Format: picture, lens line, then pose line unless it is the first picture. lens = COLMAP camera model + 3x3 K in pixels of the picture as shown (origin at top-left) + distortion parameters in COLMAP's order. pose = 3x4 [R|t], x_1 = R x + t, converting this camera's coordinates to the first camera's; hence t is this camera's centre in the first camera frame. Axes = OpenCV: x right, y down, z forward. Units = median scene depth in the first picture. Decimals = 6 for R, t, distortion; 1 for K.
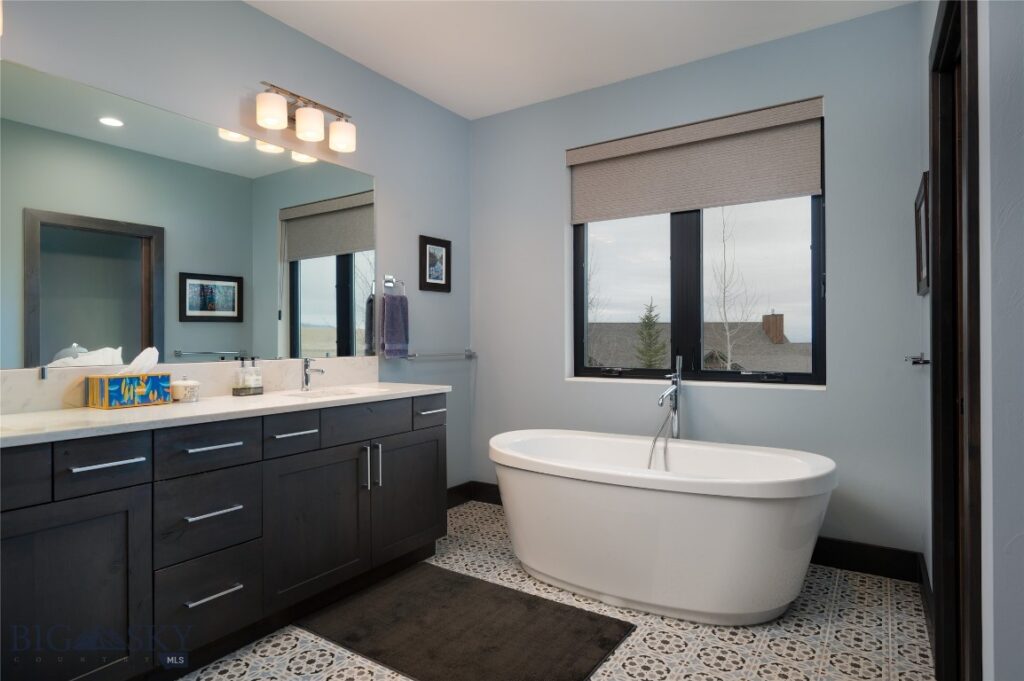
lens RADIAL K [[572.2, 0, 512.0], [0, 572.2, 340.5], [0, 0, 1]] dist [-0.001621, -0.000270]
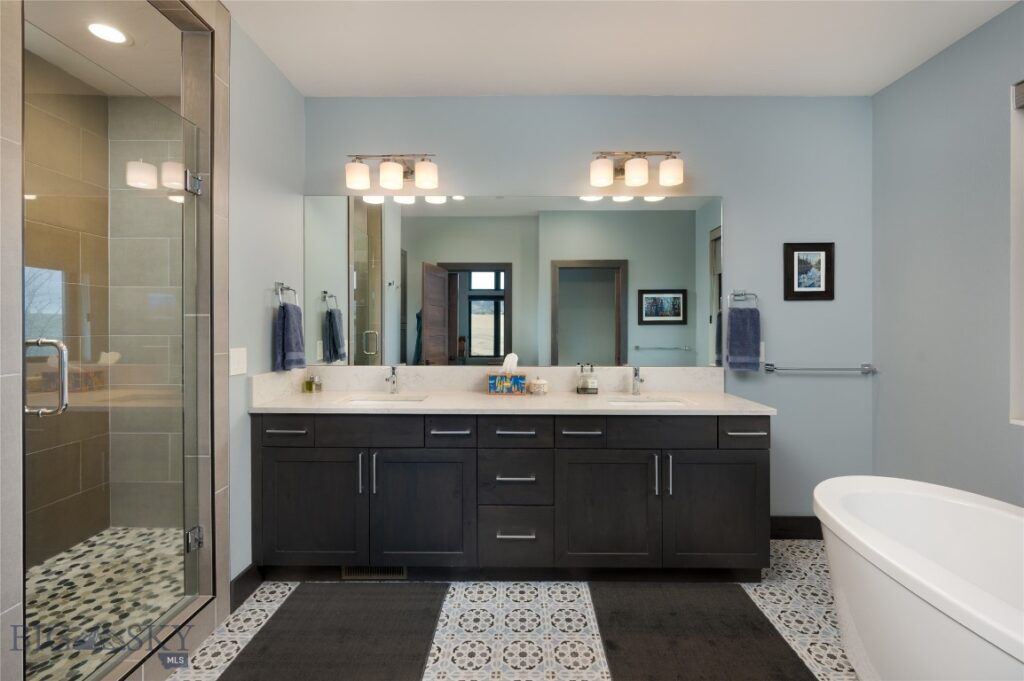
lens RADIAL K [[444.6, 0, 512.4], [0, 444.6, 326.5], [0, 0, 1]] dist [-0.000461, 0.000057]
pose [[0.538927, 0.008092, -0.842314, 0.242227], [-0.006278, 0.999965, 0.005589, -0.049924], [0.842329, 0.002276, 0.538959, 0.233388]]
